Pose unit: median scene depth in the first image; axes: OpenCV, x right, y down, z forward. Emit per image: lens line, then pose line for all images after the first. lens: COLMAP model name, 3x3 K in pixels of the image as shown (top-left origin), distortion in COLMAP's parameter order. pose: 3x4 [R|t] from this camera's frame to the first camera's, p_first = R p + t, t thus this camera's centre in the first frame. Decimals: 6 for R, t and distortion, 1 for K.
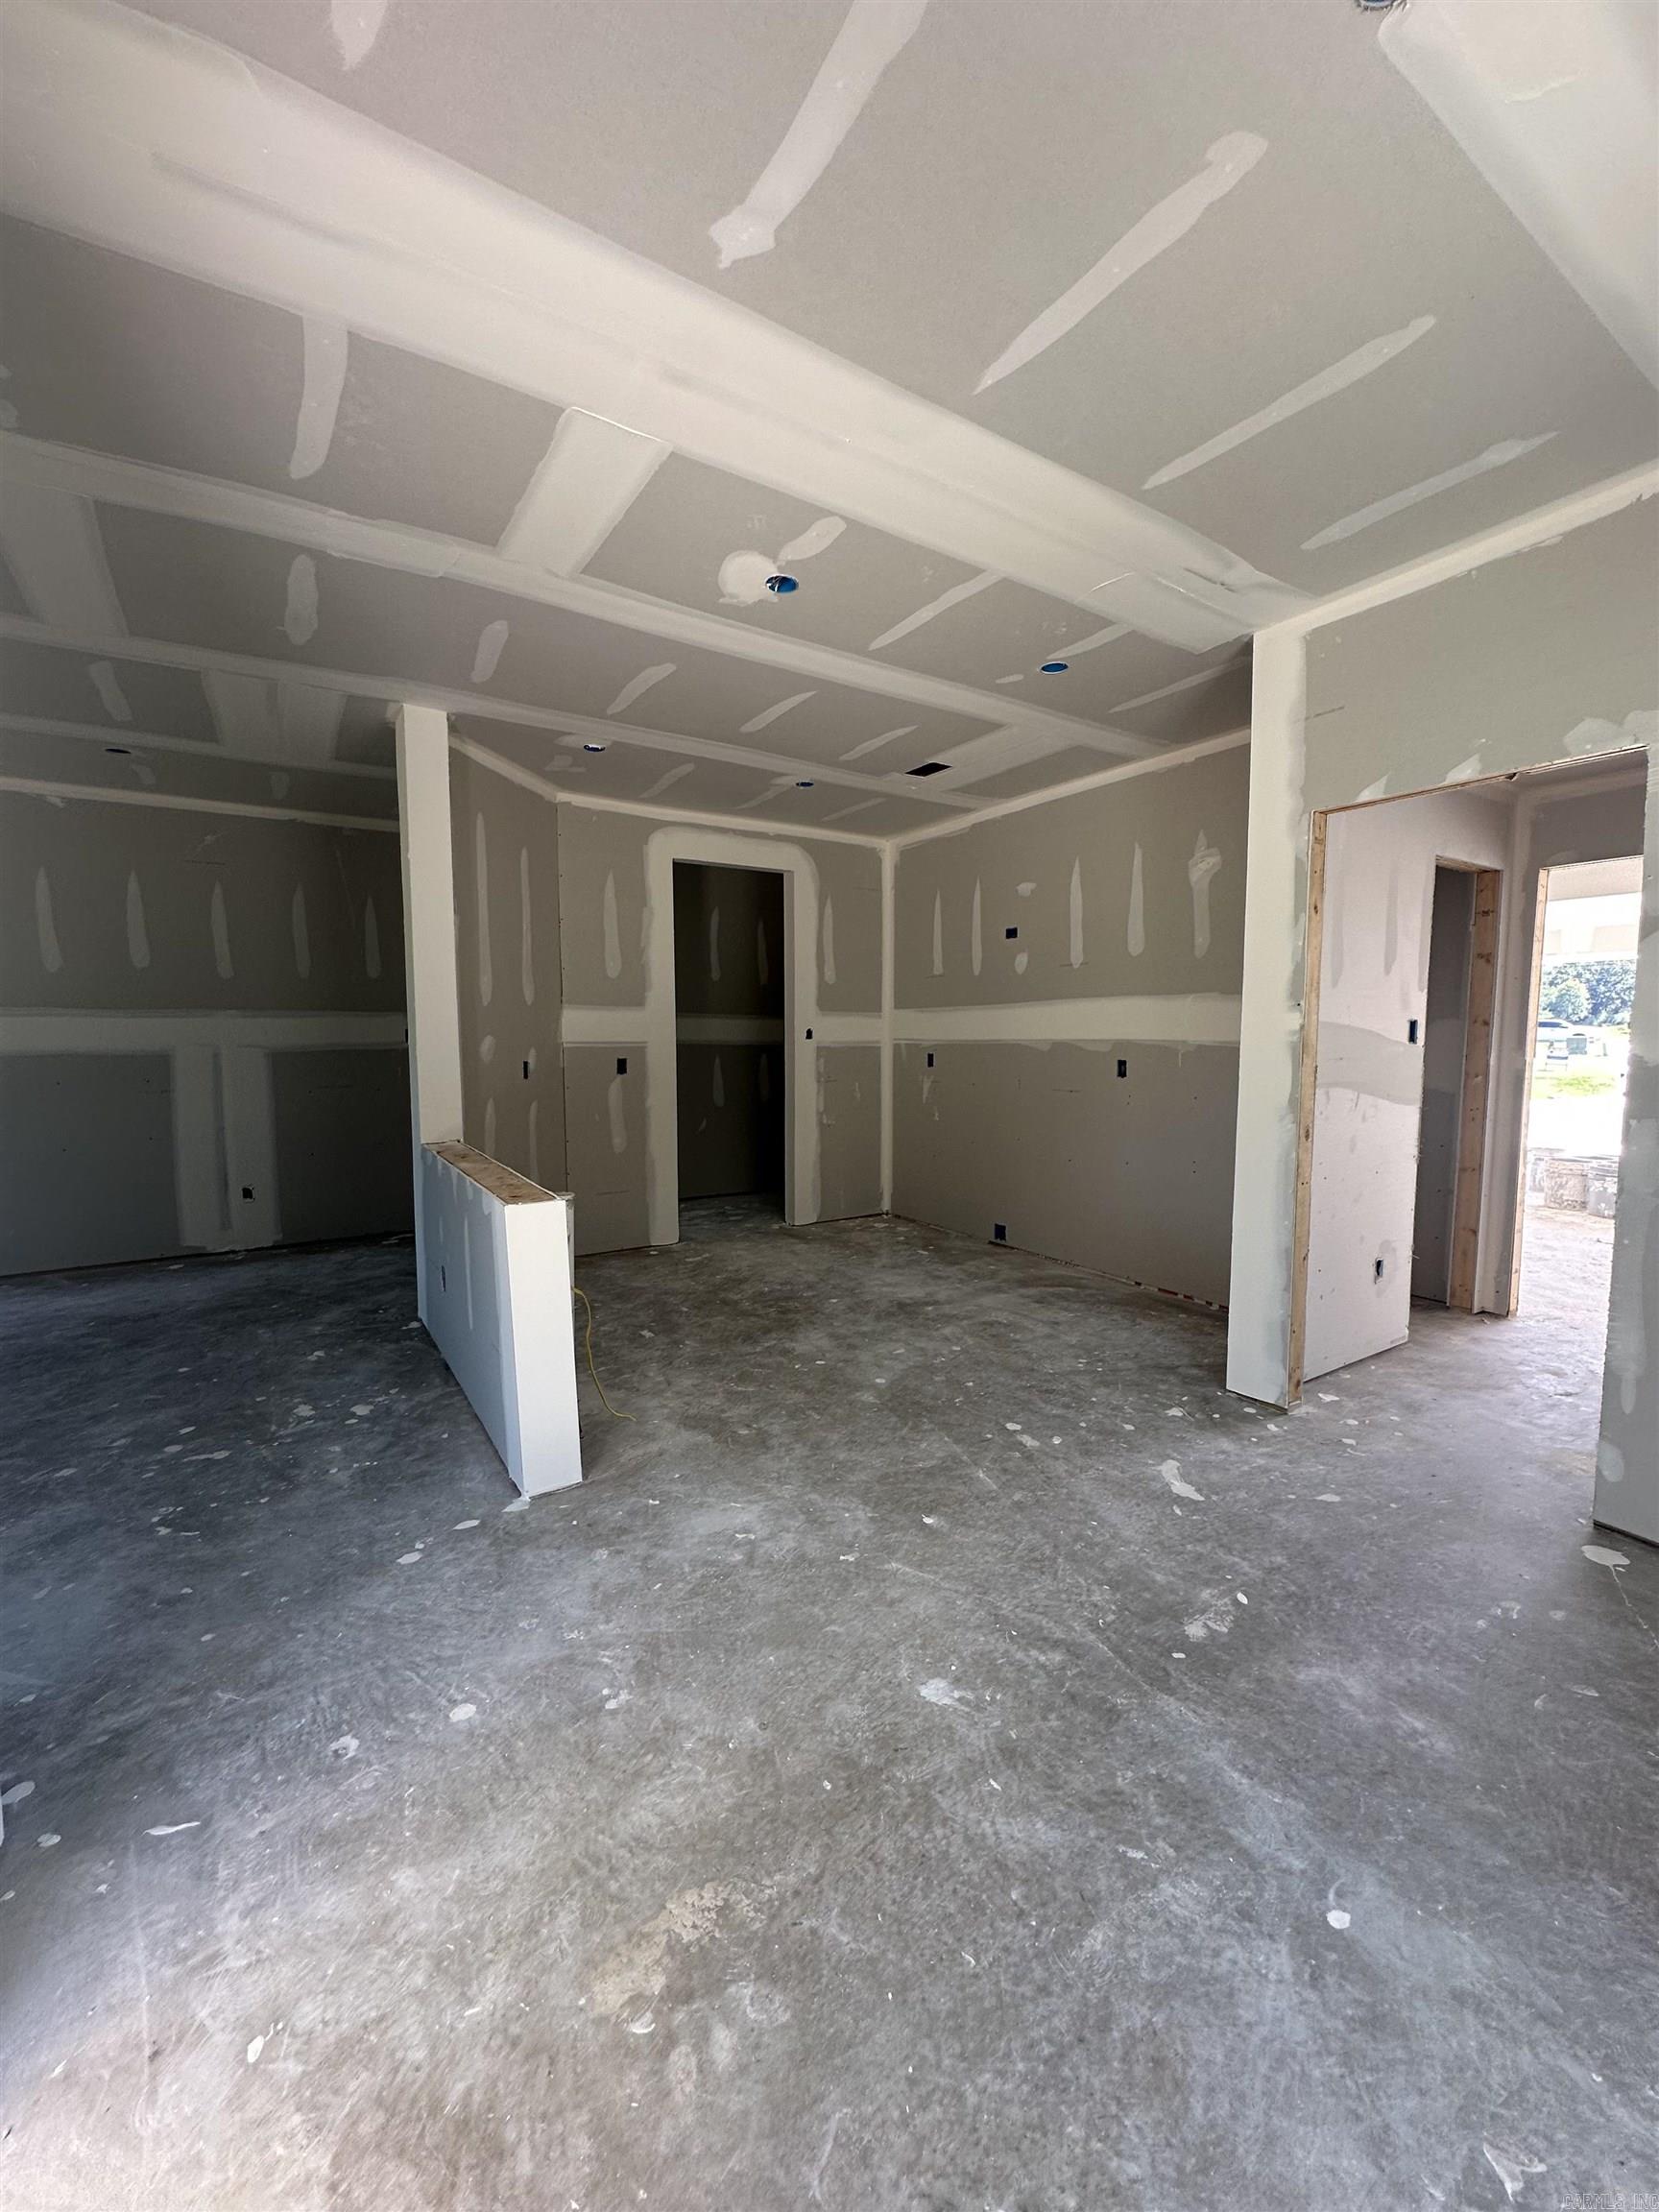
lens RADIAL K [[882.7, 0, 827.3], [0, 882.7, 1102.7], [0, 0, 1]] dist [-0.003141, 0.000507]
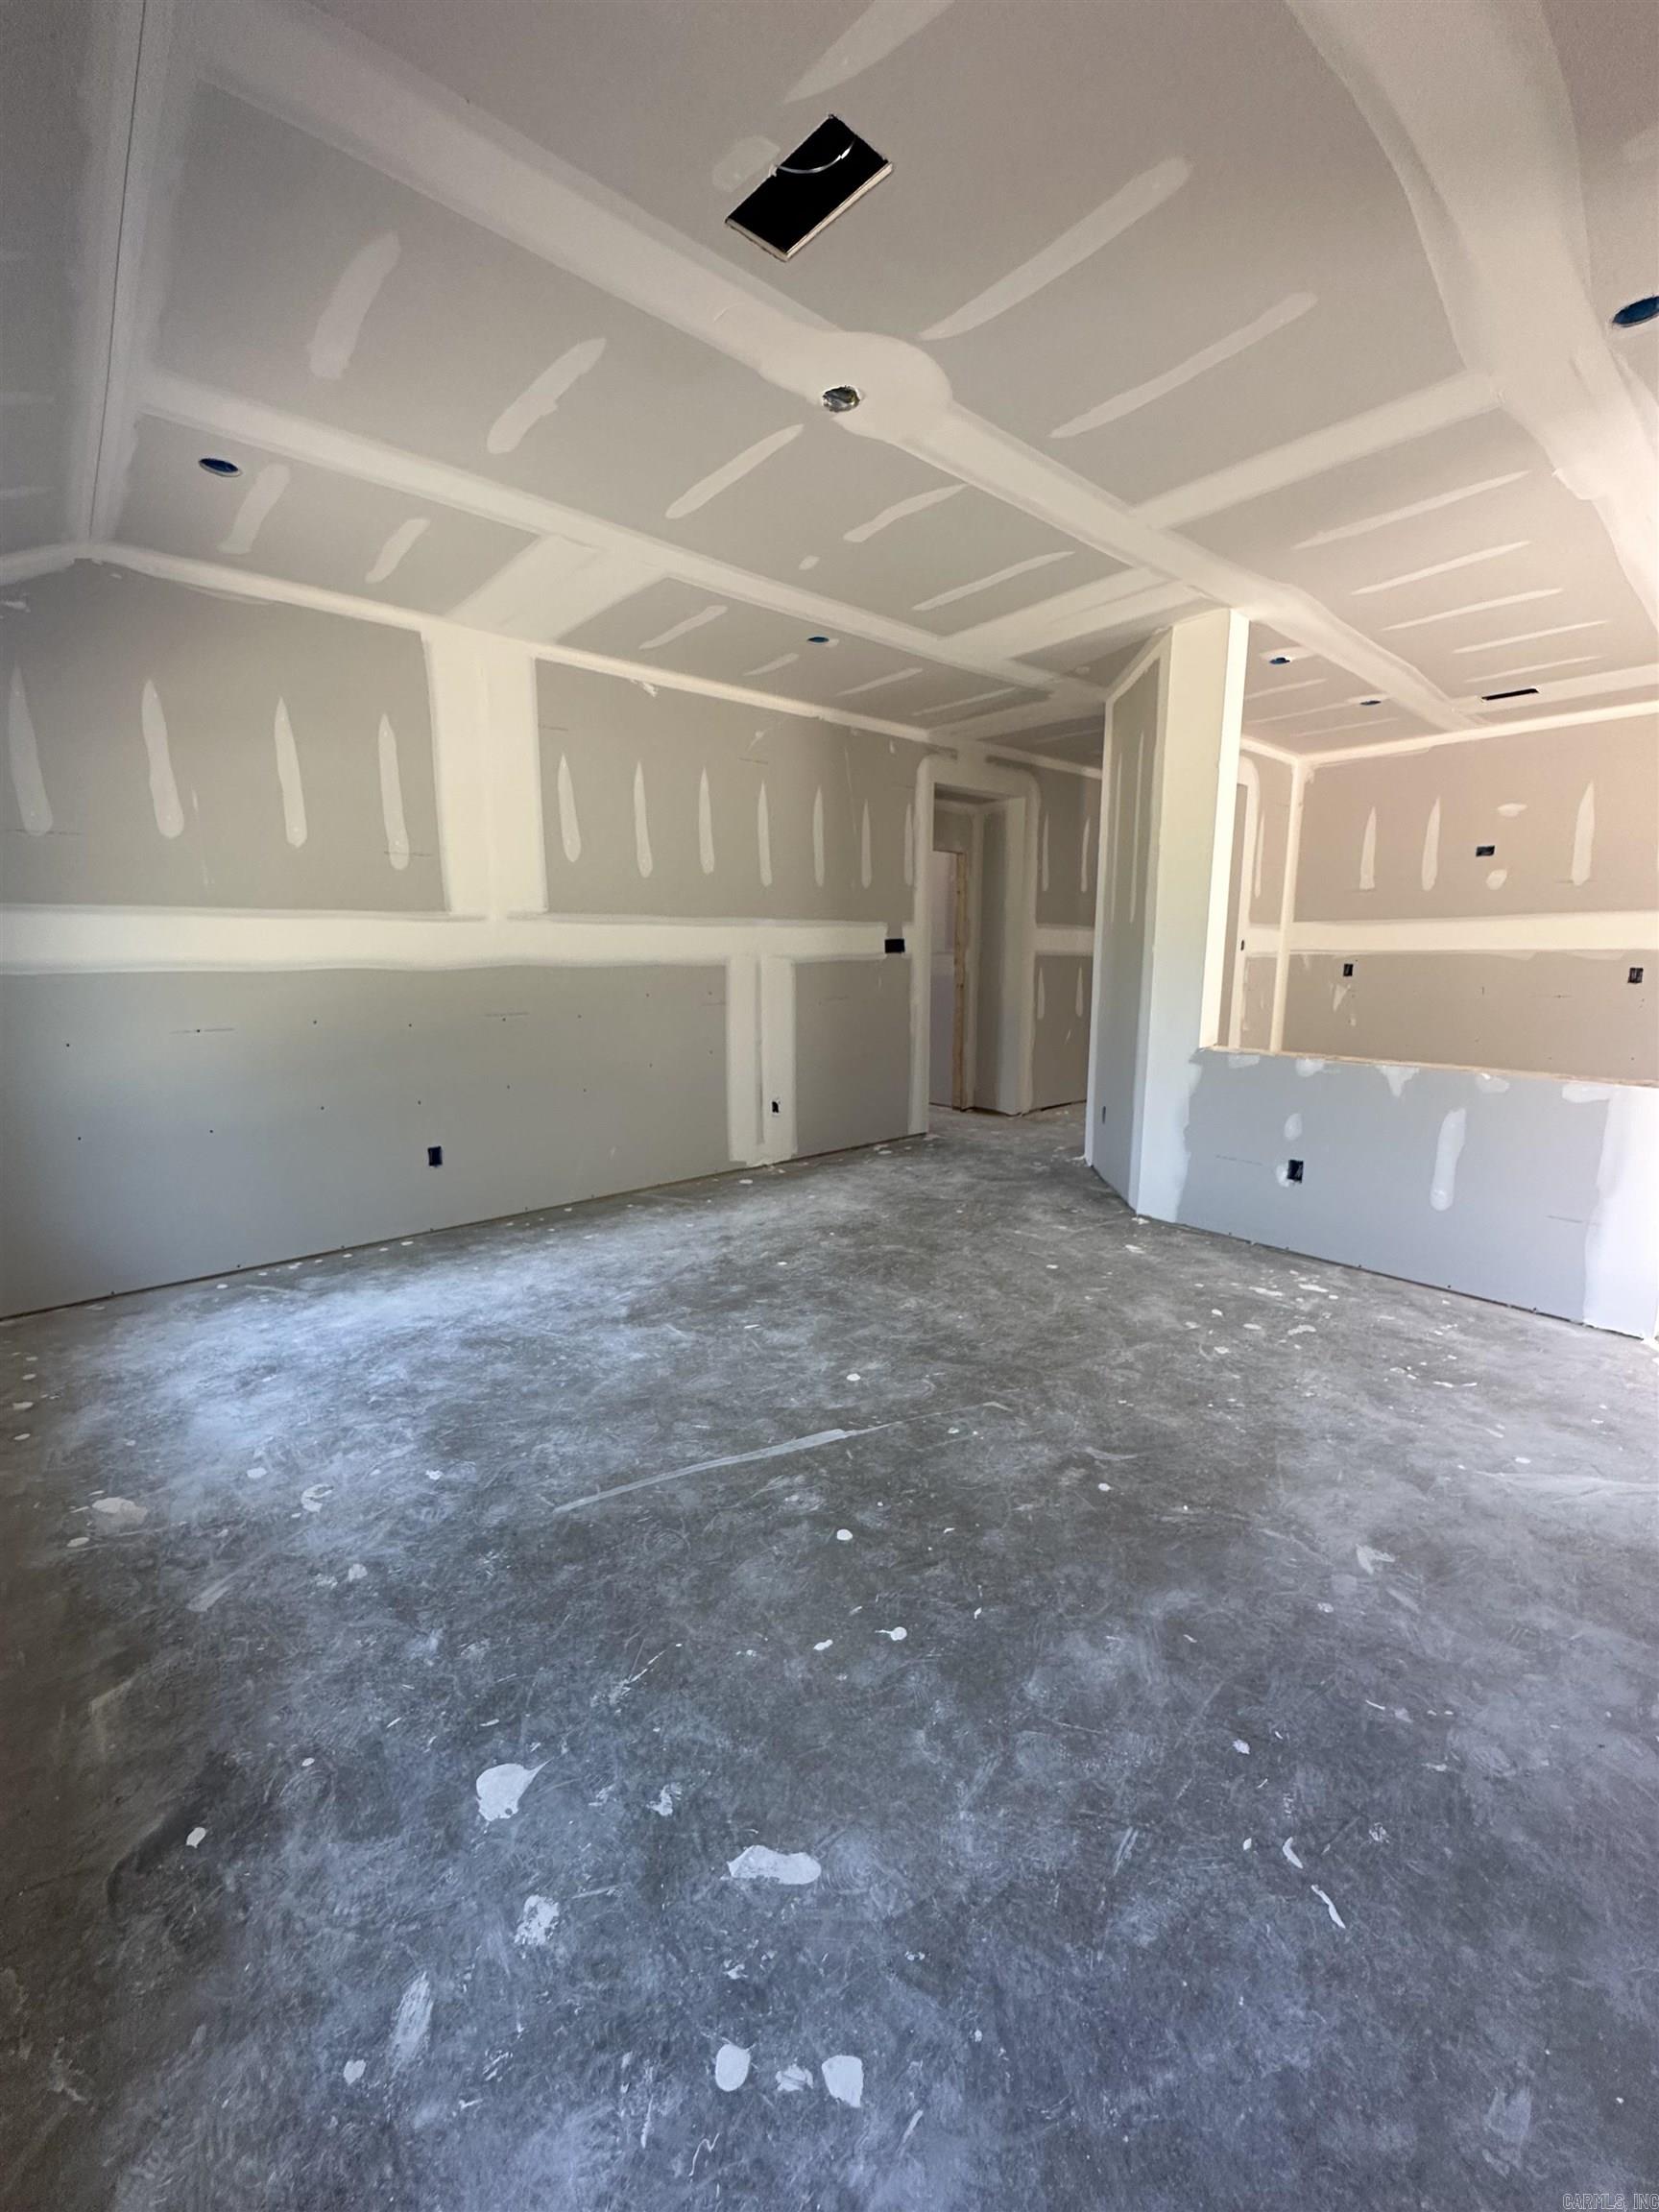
lens RADIAL K [[882.7, 0, 830.9], [0, 882.7, 1104.4], [0, 0, 1]] dist [-0.003141, 0.000507]
pose [[0.989580, -0.025003, 0.141798, -1.292707], [0.011393, 0.995317, 0.095989, 0.009107], [-0.143534, -0.093373, 0.985231, 0.026623]]
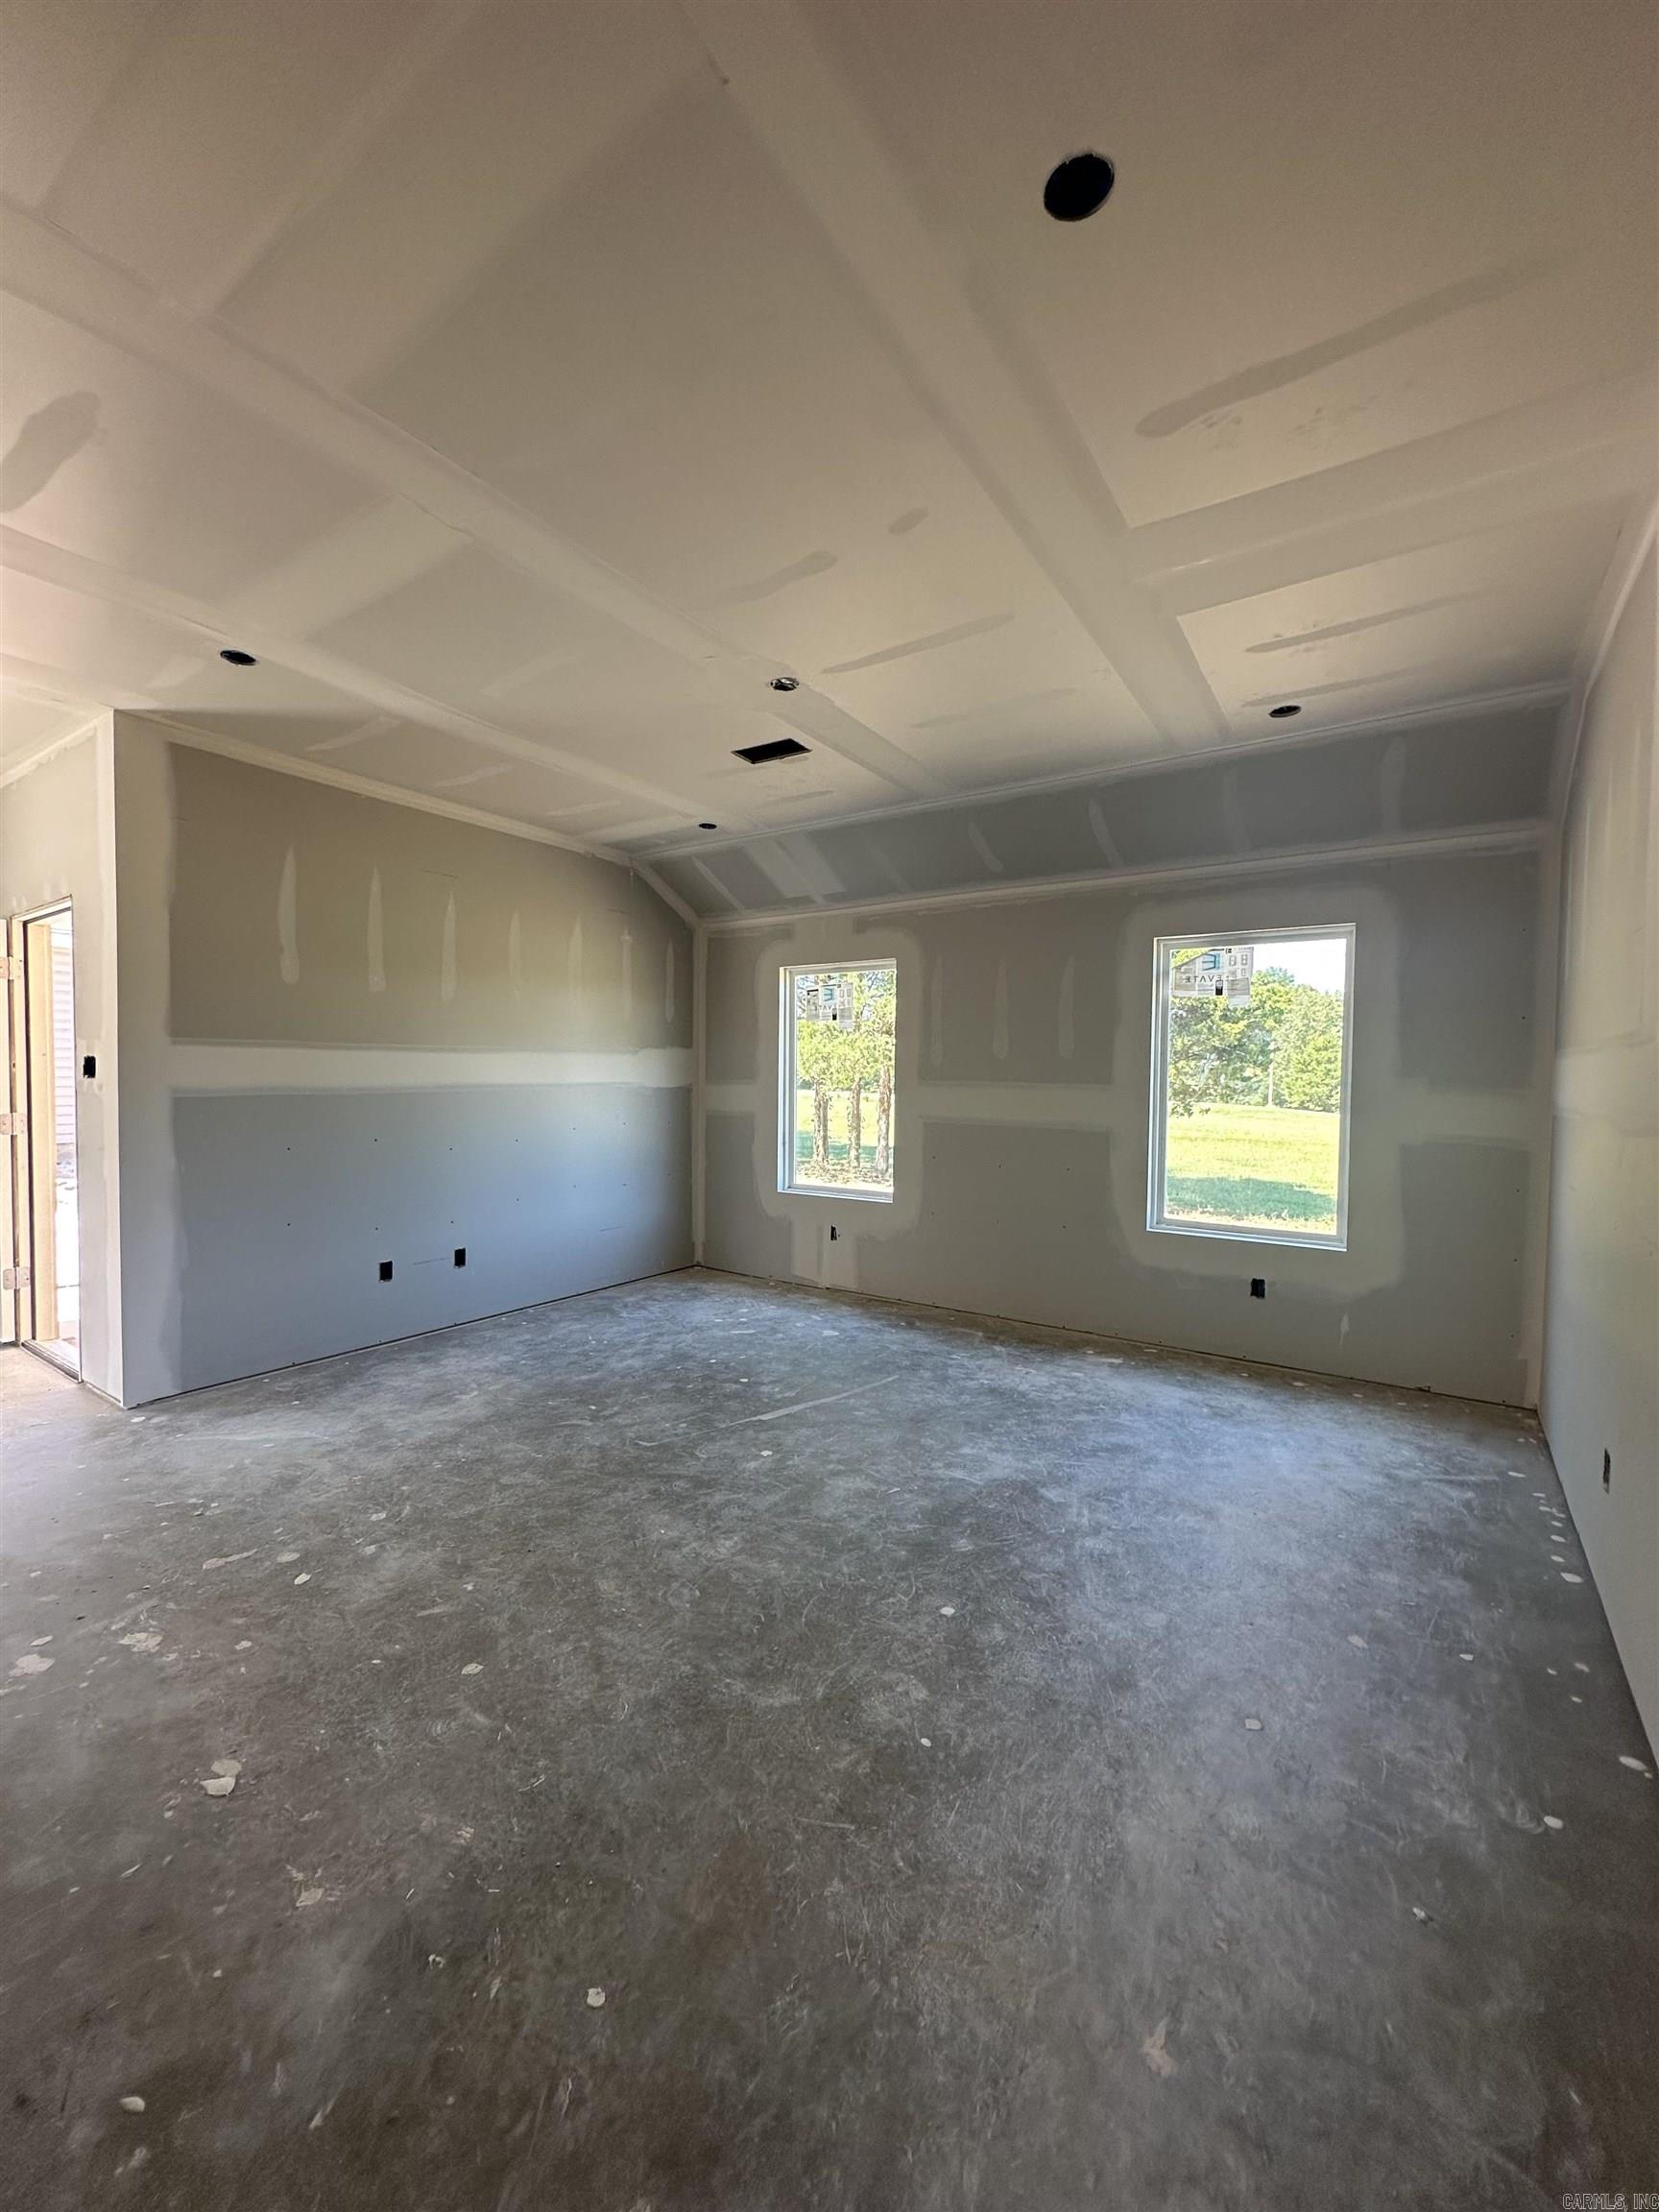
lens RADIAL K [[882.7, 0, 831.3], [0, 882.7, 1106.2], [0, 0, 1]] dist [-0.003141, 0.000507]
pose [[-0.920262, 0.005435, -0.391265, -0.824431], [-0.040403, 0.993239, 0.108826, -0.144157], [0.389211, 0.115957, -0.913821, 1.781994]]
